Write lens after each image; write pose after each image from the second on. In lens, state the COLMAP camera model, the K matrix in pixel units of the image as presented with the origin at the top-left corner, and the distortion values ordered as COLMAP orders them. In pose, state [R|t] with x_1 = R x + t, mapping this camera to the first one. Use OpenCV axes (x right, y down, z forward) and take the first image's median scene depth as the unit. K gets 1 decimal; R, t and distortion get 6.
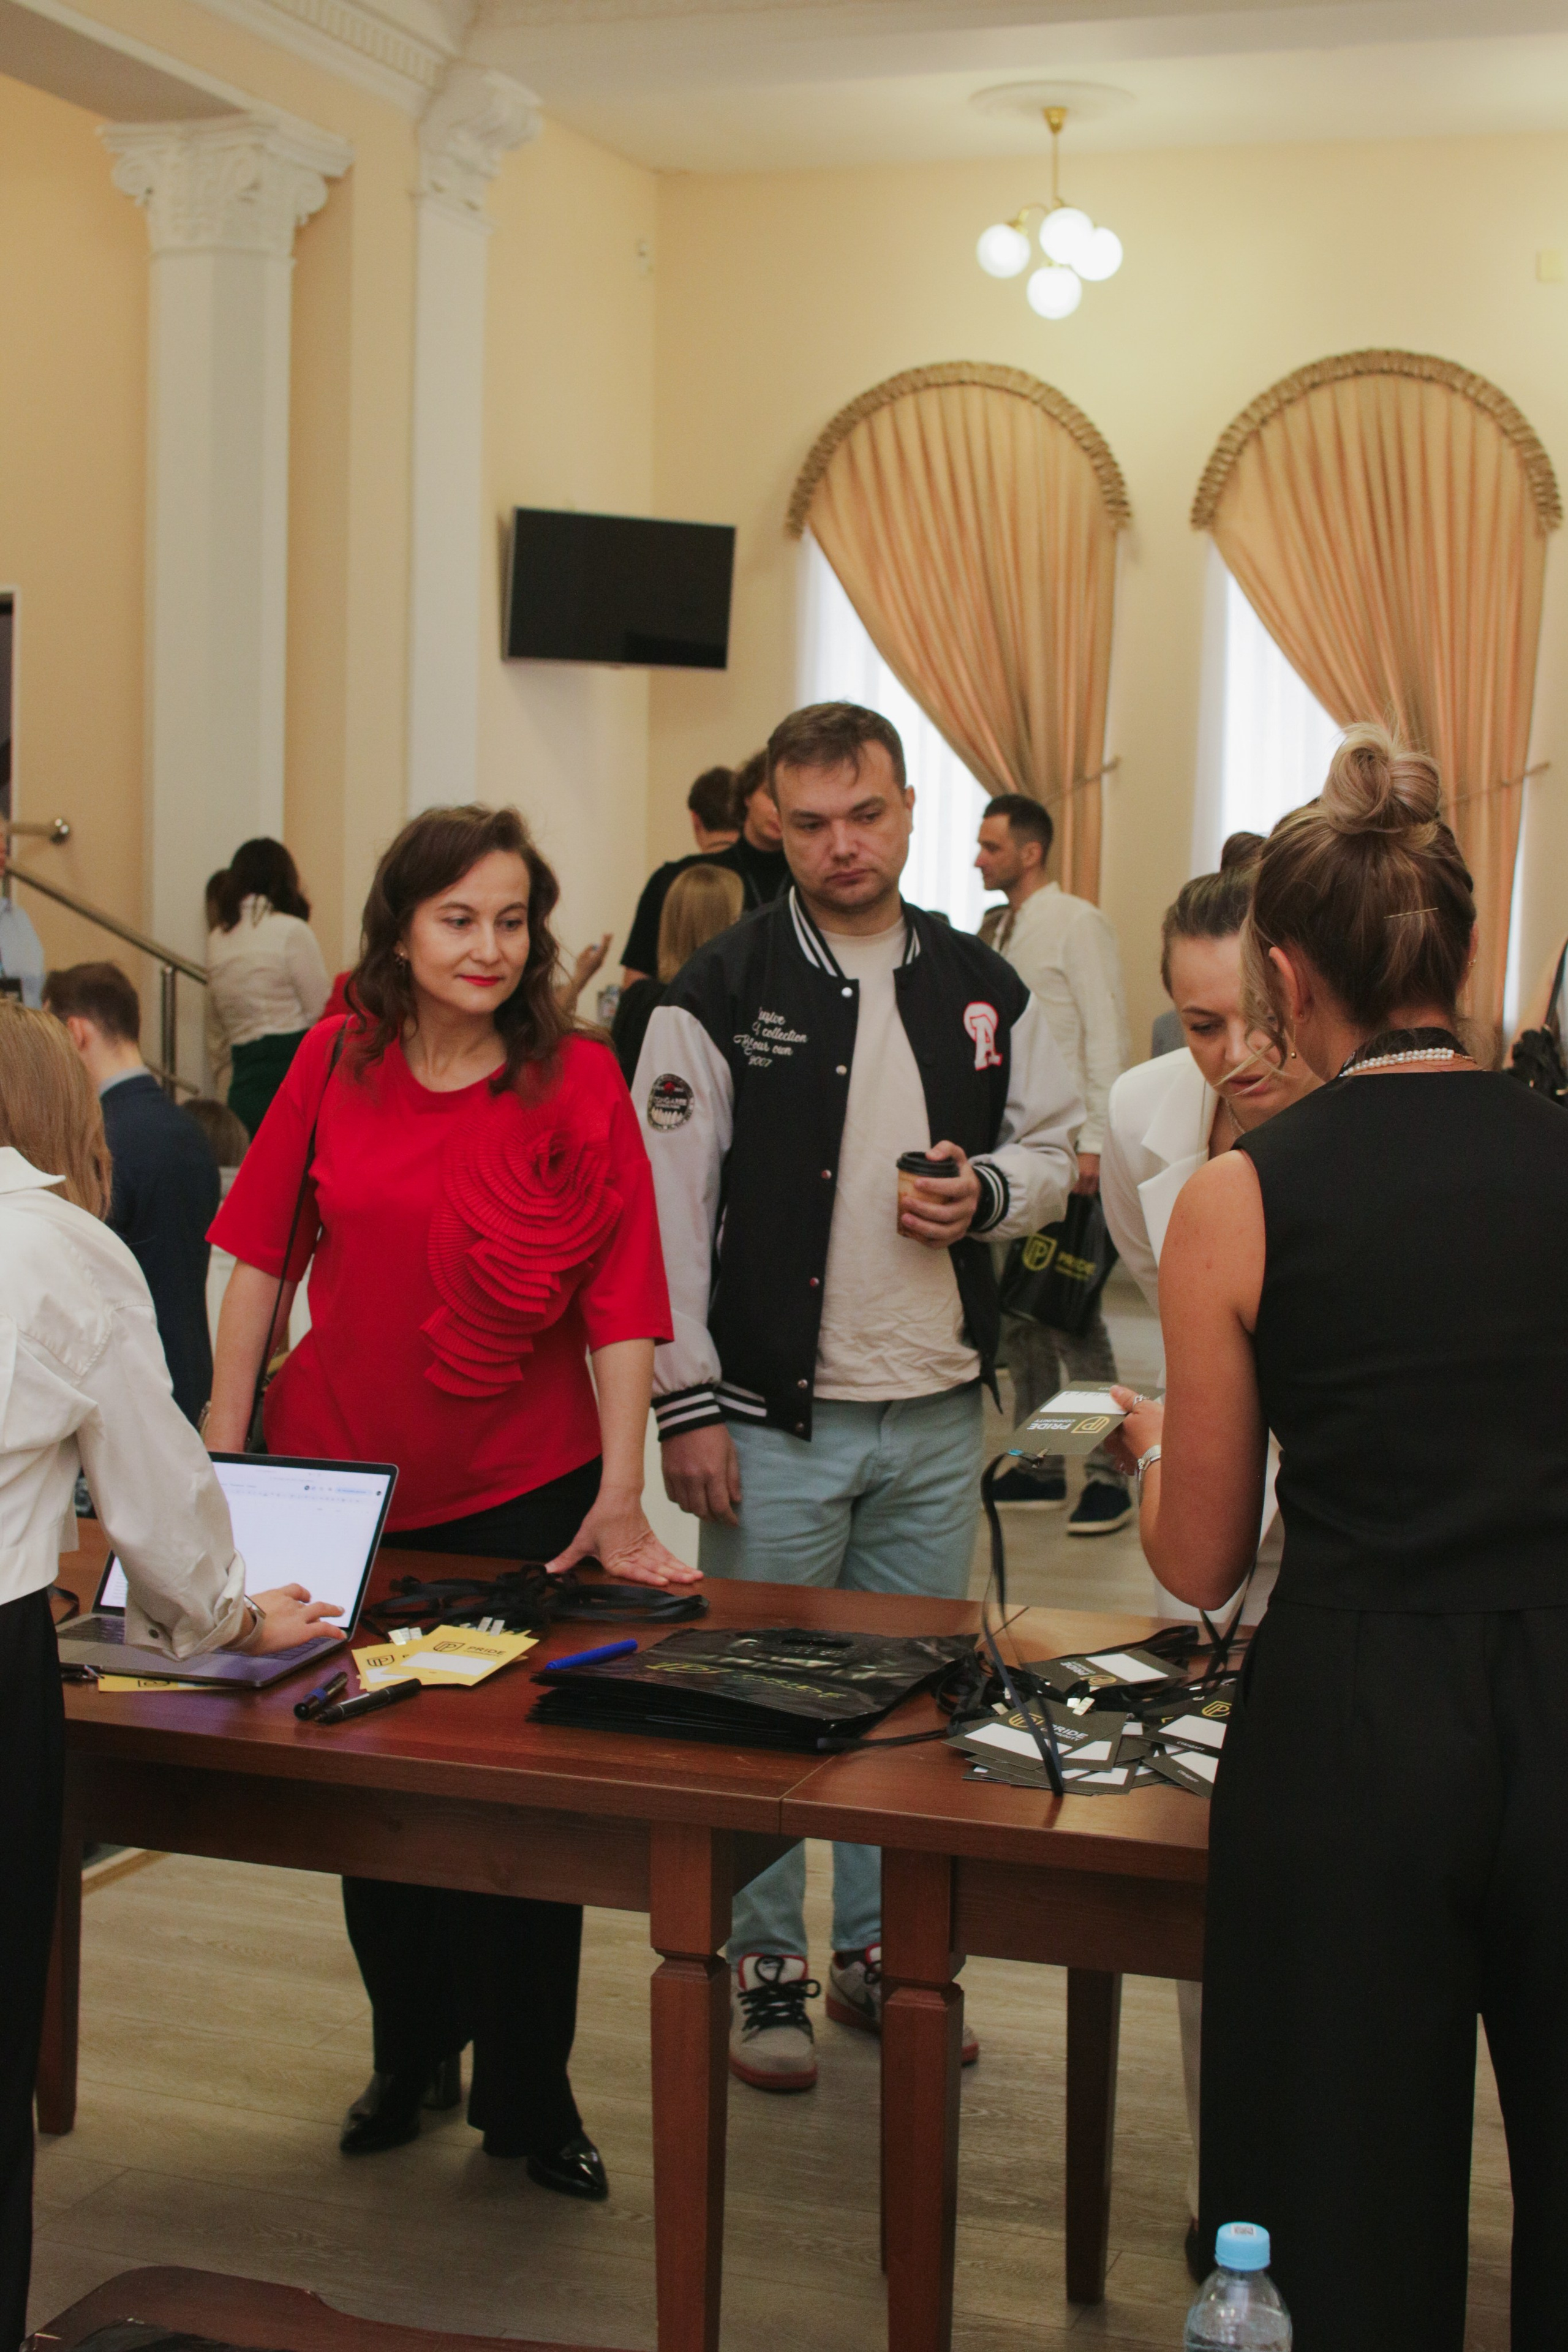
lens RADIAL K [[3269.8, 0, 827.2], [0, 3269.8, 1176.3], [0, 0, 1]] dist [-0.134799, 0.047207]
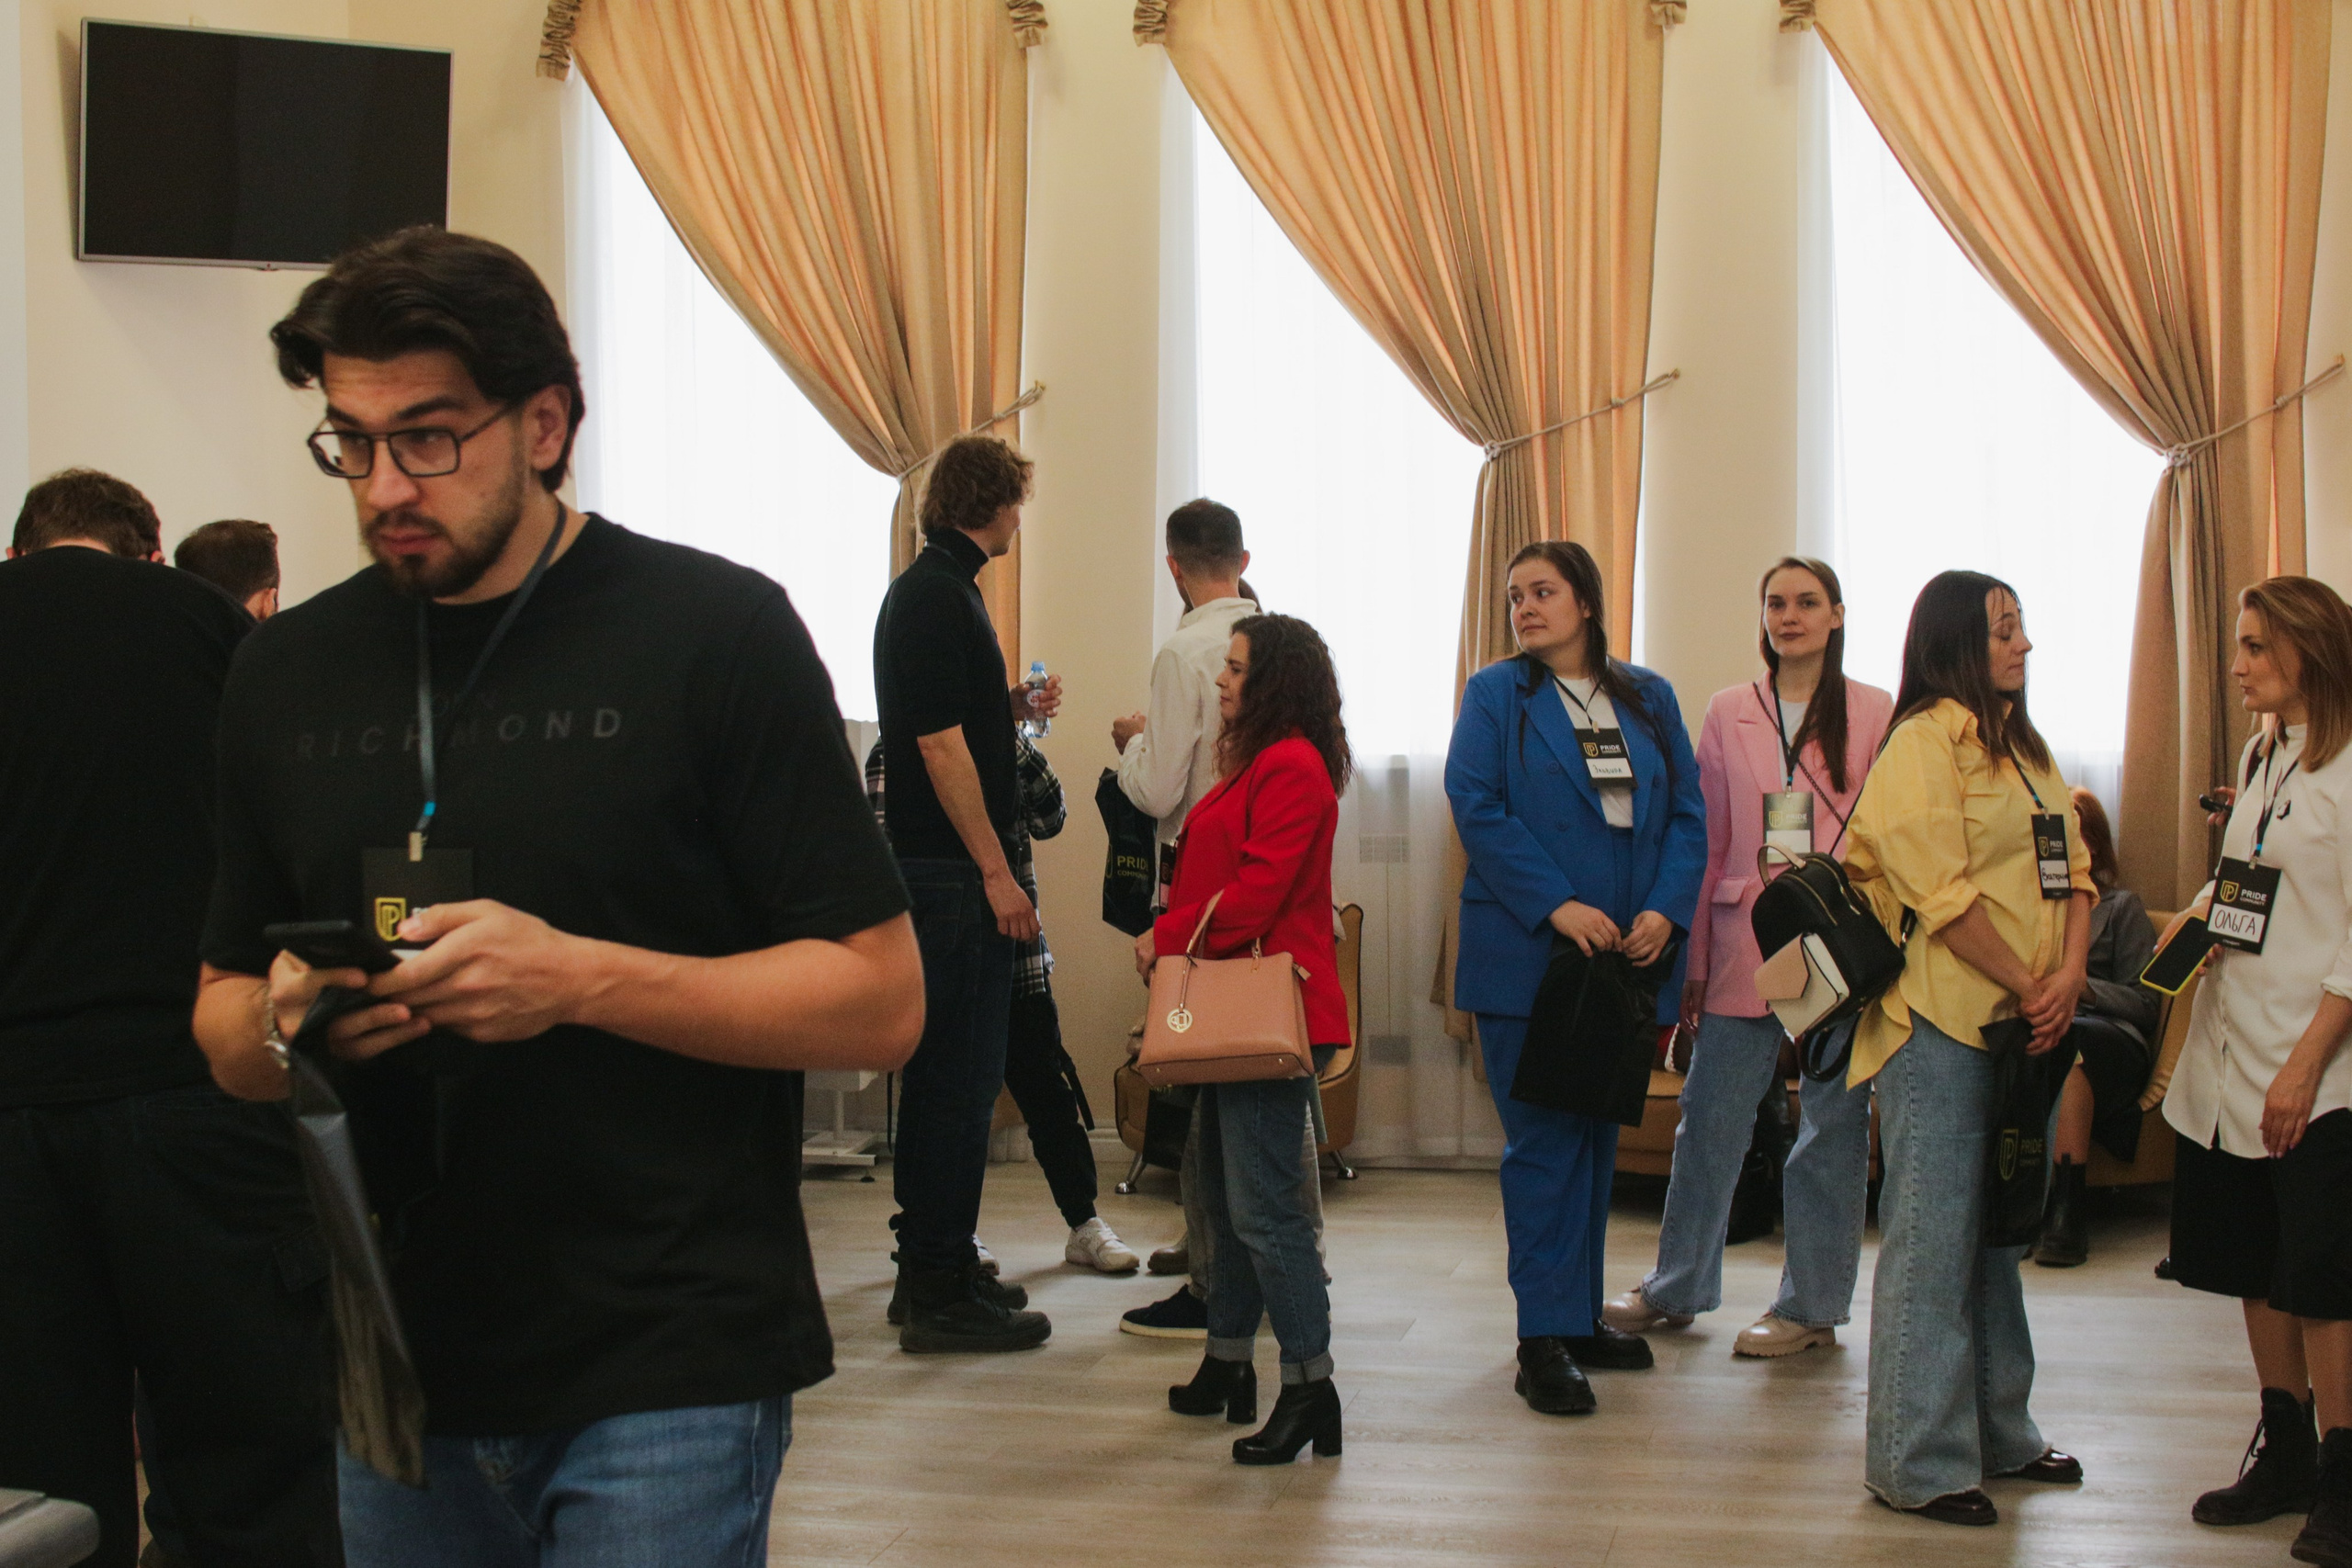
lens RADIAL K [[3269.4, 0, 1176.0], [0, 3269.4, 784.0], [0, 0, 1]] dist [-0.134799, 0.047207]
pose [[0.996674, -0.031876, 0.075000, 0.065282], [0.034478, 0.998839, -0.033657, -0.023255], [-0.073840, 0.036131, 0.996615, 0.337131]]
